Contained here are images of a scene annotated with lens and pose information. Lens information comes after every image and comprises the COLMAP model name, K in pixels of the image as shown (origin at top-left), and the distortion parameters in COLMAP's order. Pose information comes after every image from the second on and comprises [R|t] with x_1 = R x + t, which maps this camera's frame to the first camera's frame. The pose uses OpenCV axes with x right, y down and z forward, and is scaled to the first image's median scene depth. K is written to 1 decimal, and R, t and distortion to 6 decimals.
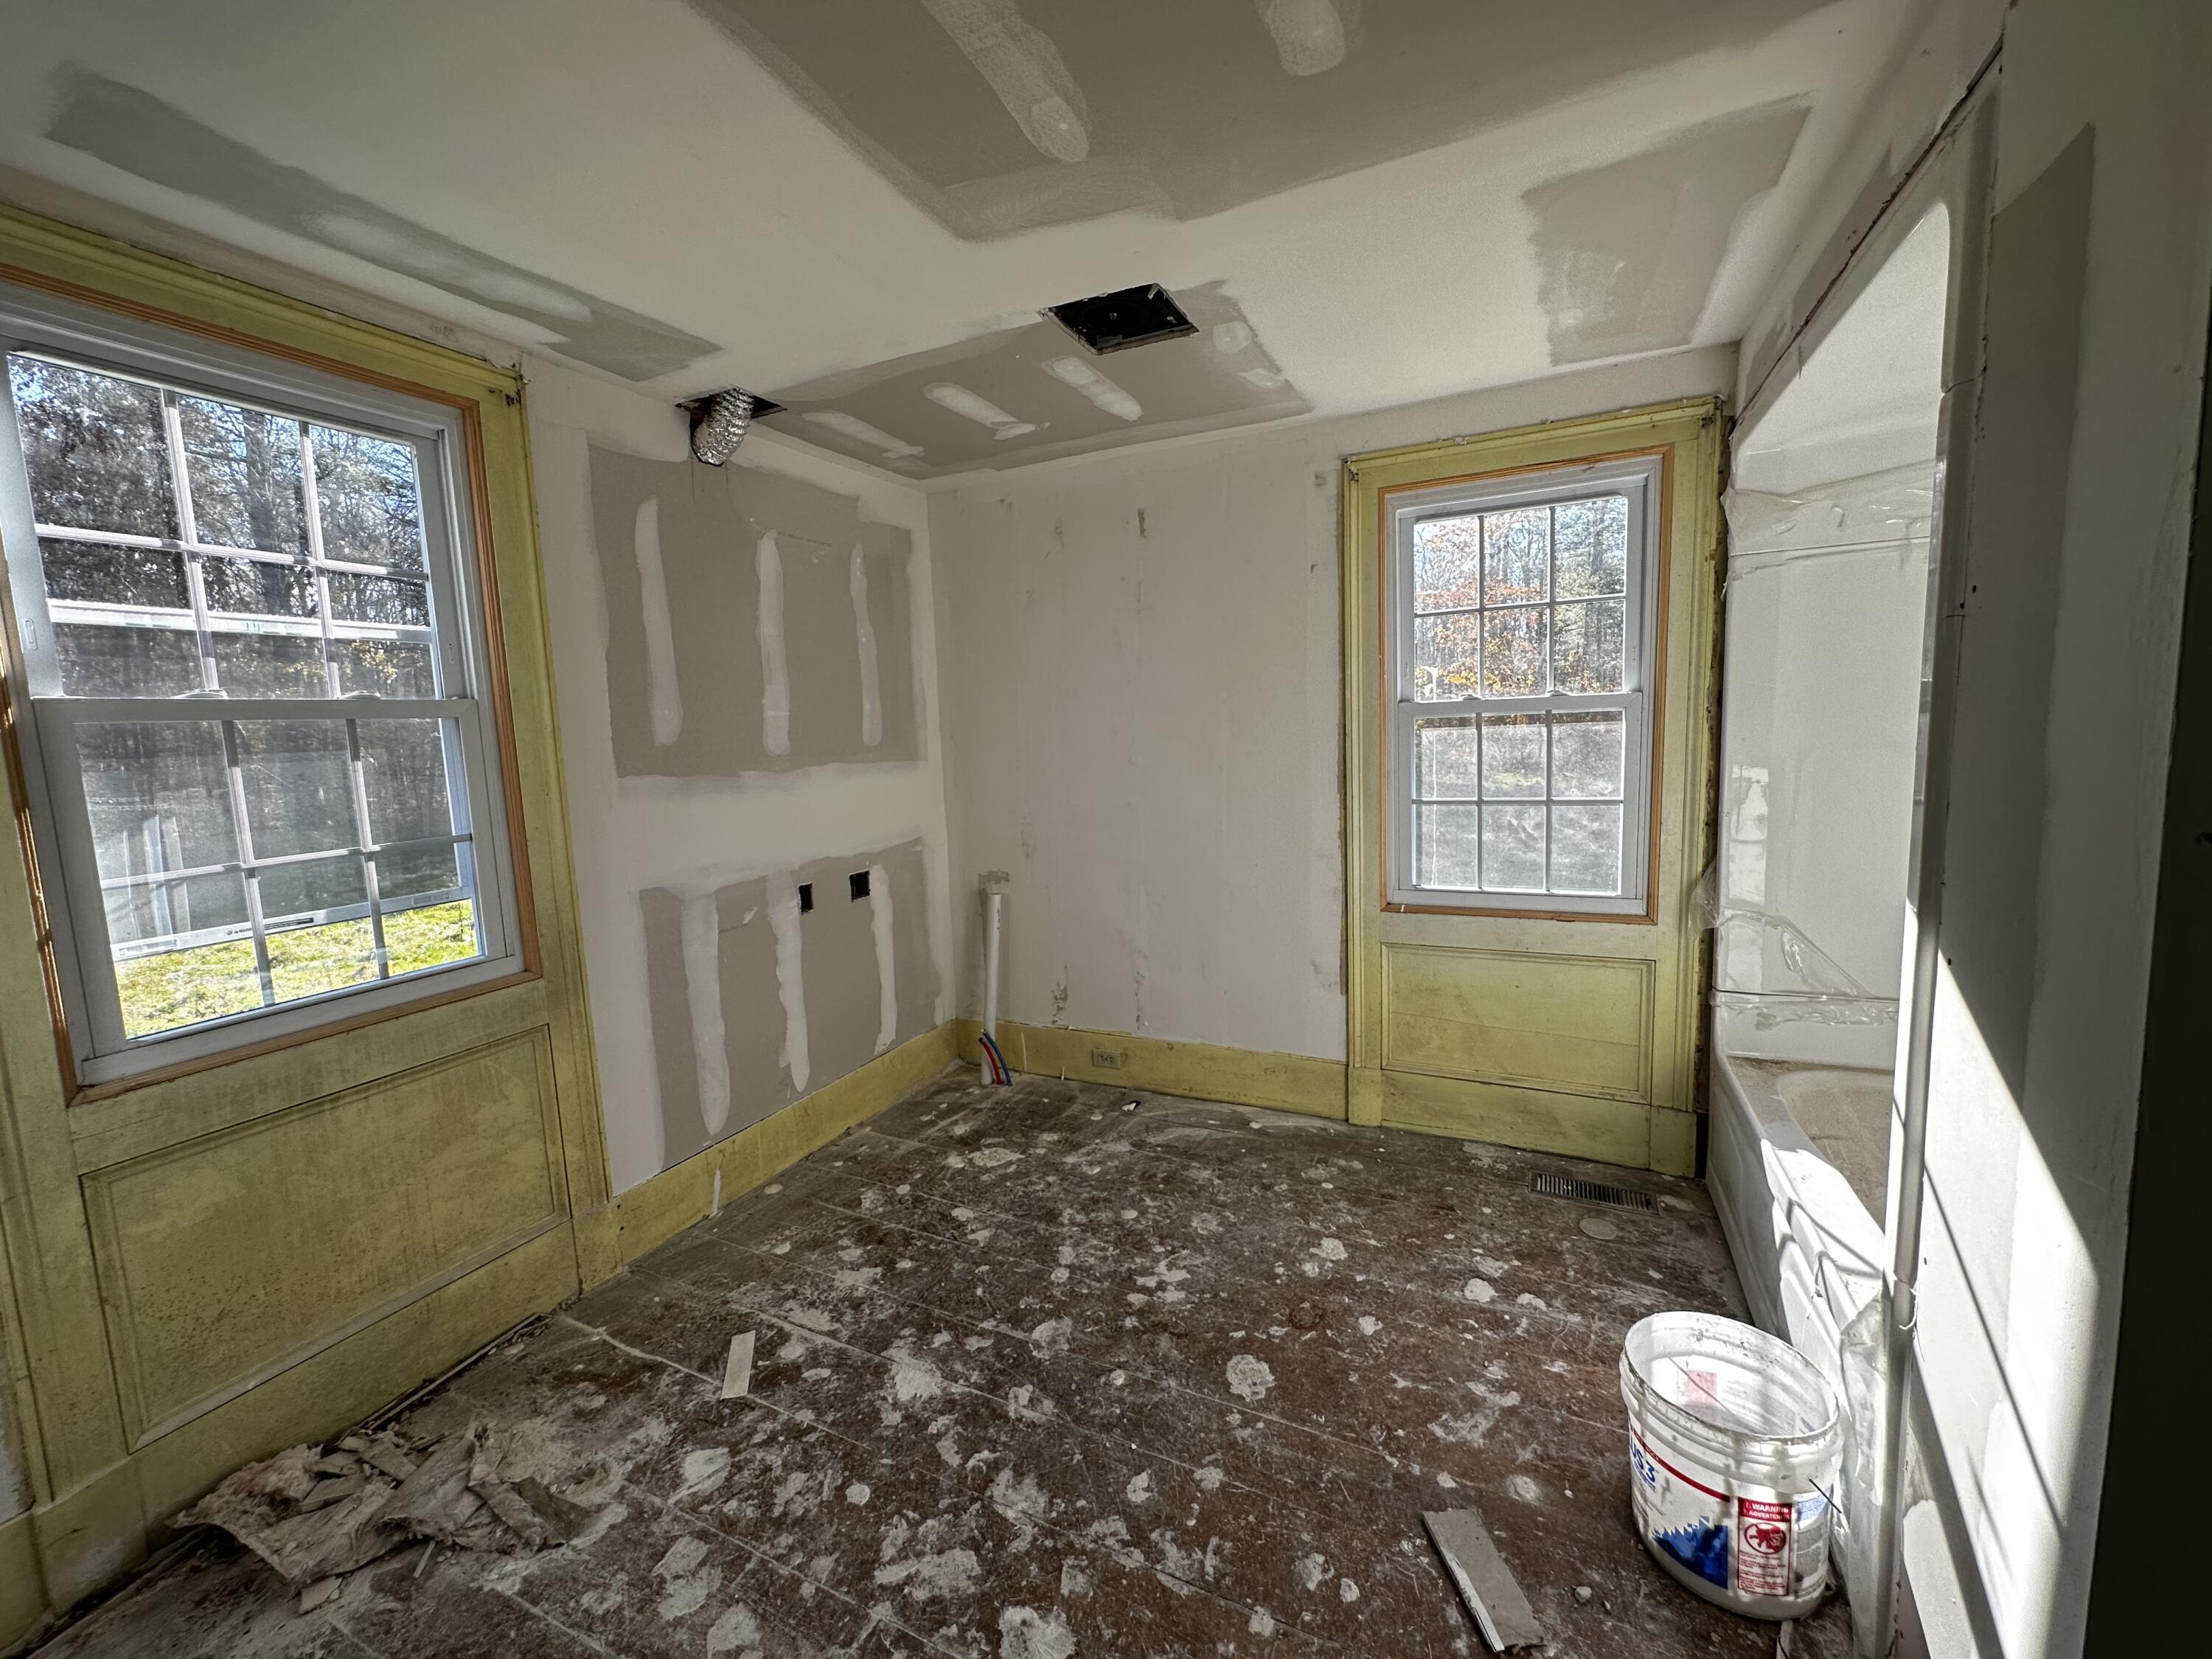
lens RADIAL K [[887.9, 0, 1110.1], [0, 887.9, 821.2], [0, 0, 1]] dist [-0.000883, 0.001515]
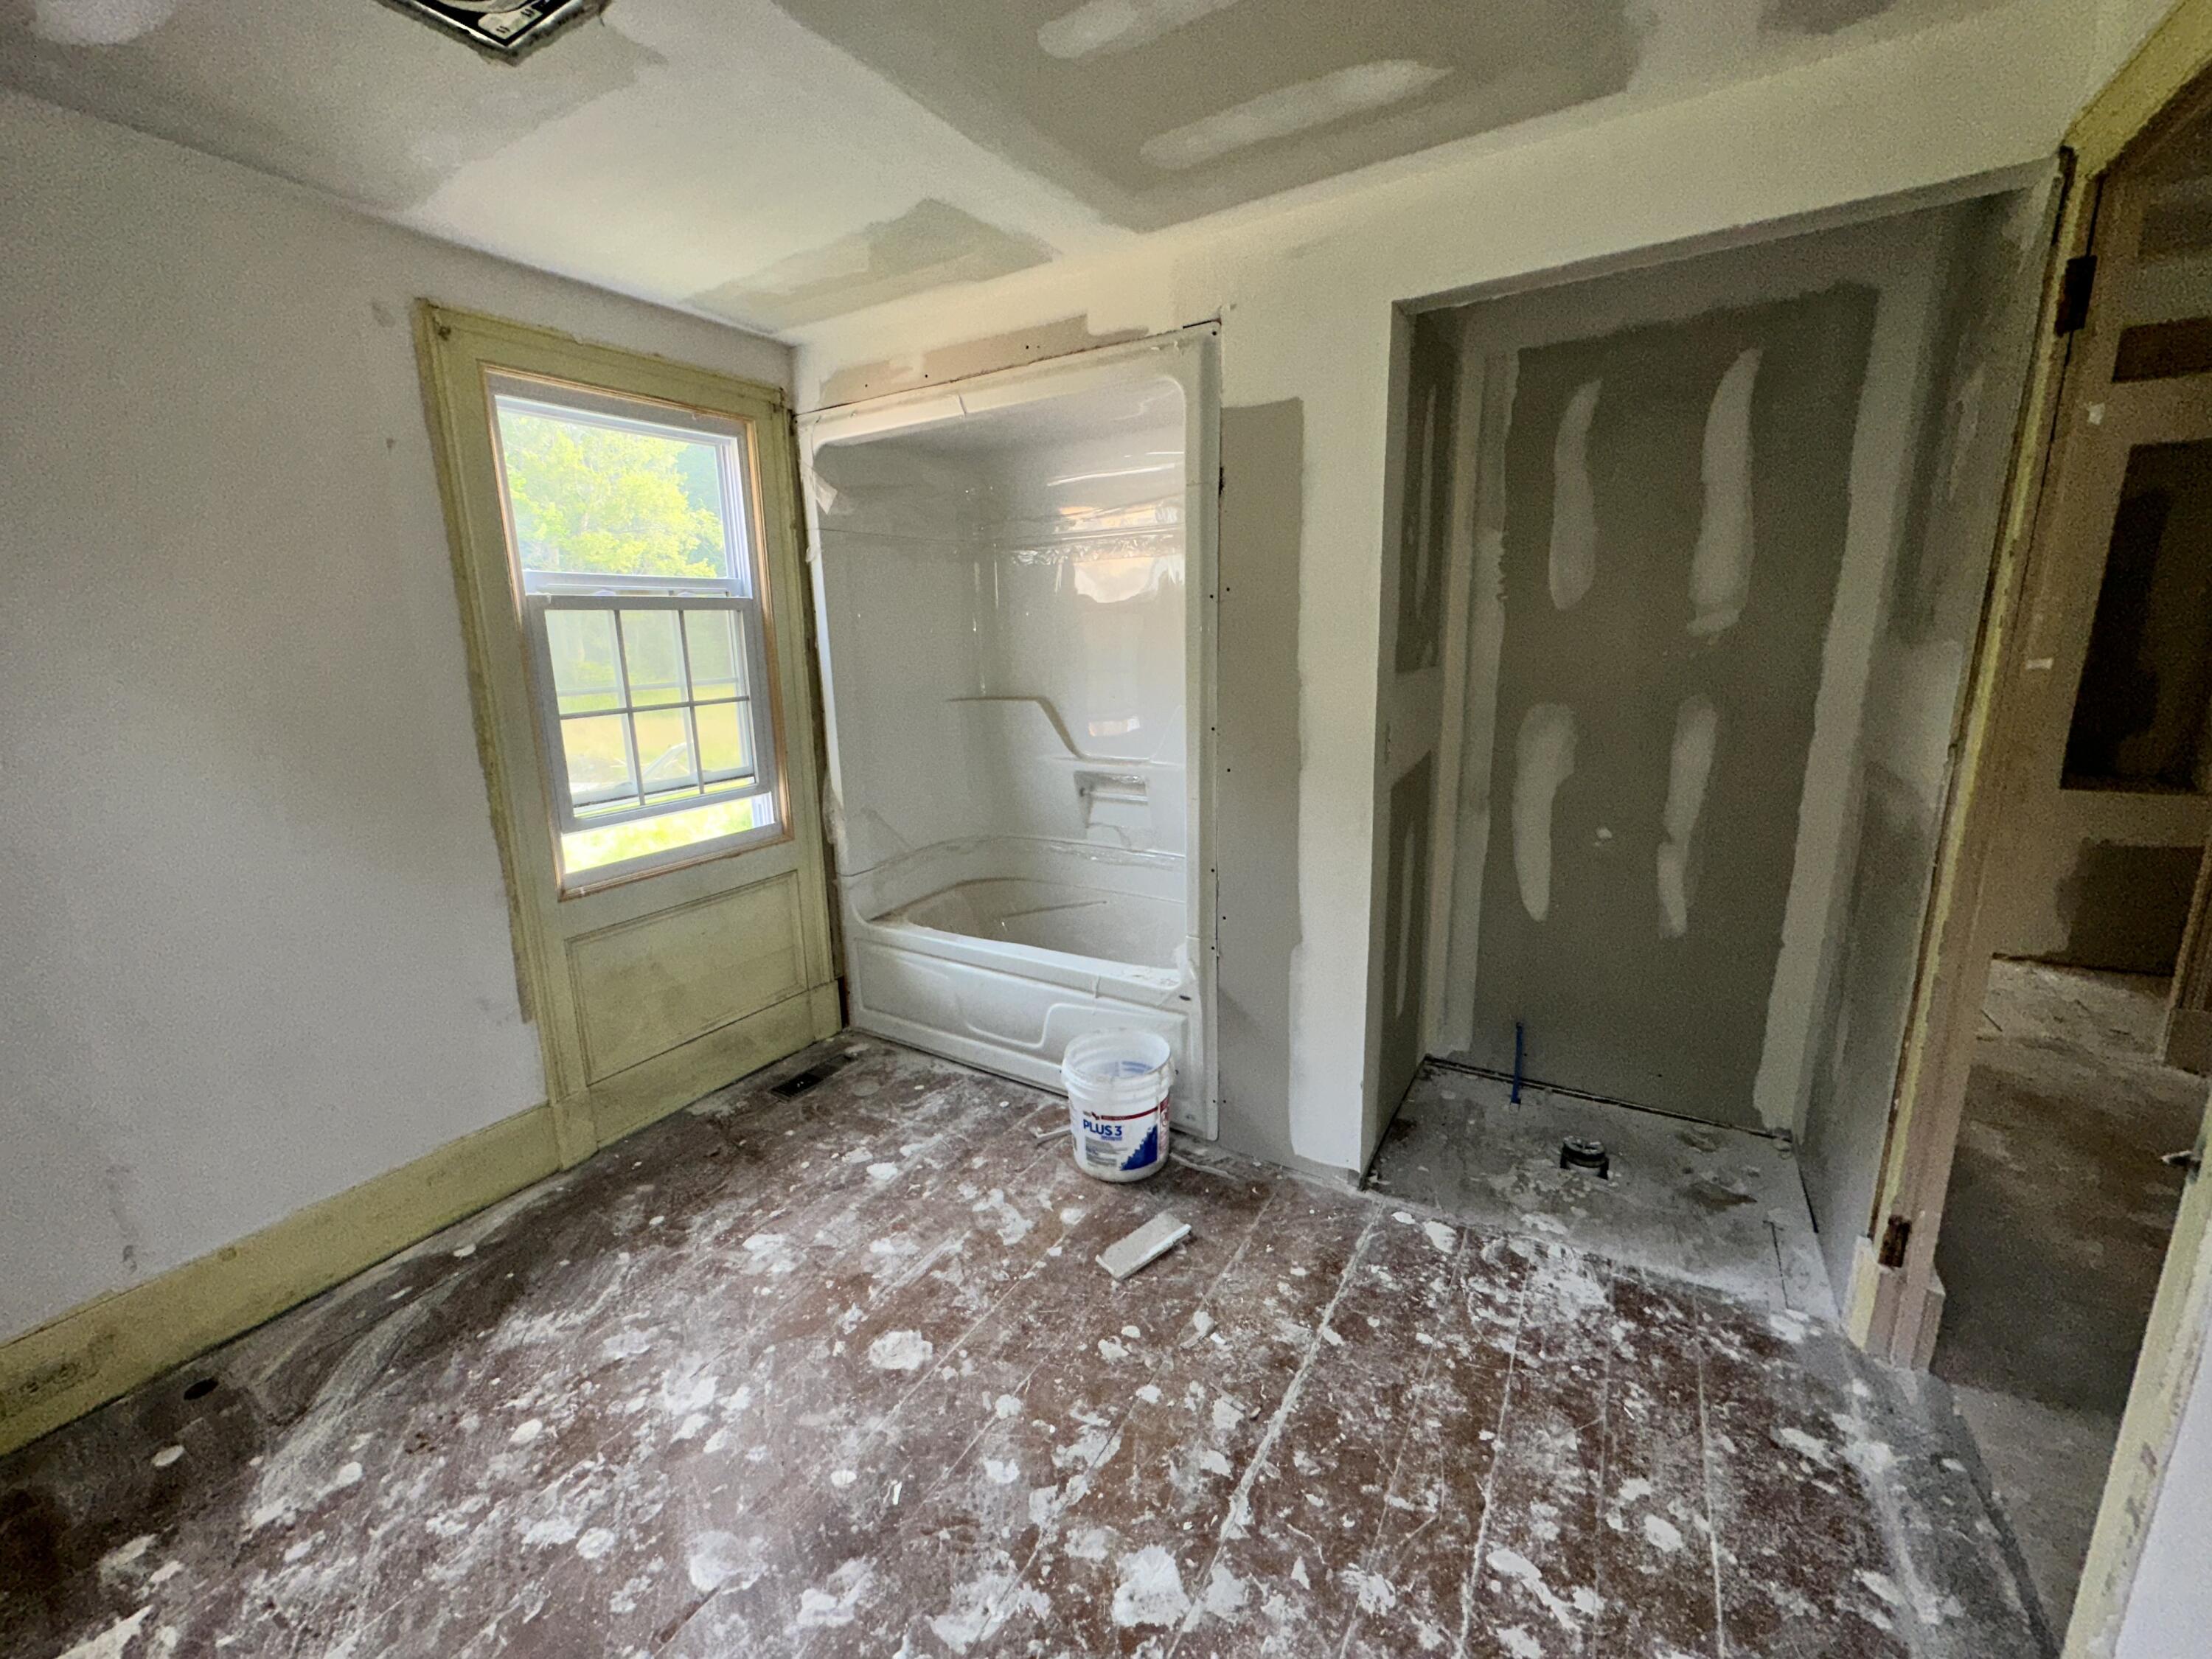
lens RADIAL K [[887.9, 0, 1104.1], [0, 887.9, 823.0], [0, 0, 1]] dist [-0.000883, 0.001515]
pose [[0.098714, -0.178523, 0.978971, -0.586737], [0.130803, 0.977568, 0.165078, -0.054103], [-0.986482, 0.111757, 0.119851, 0.538127]]
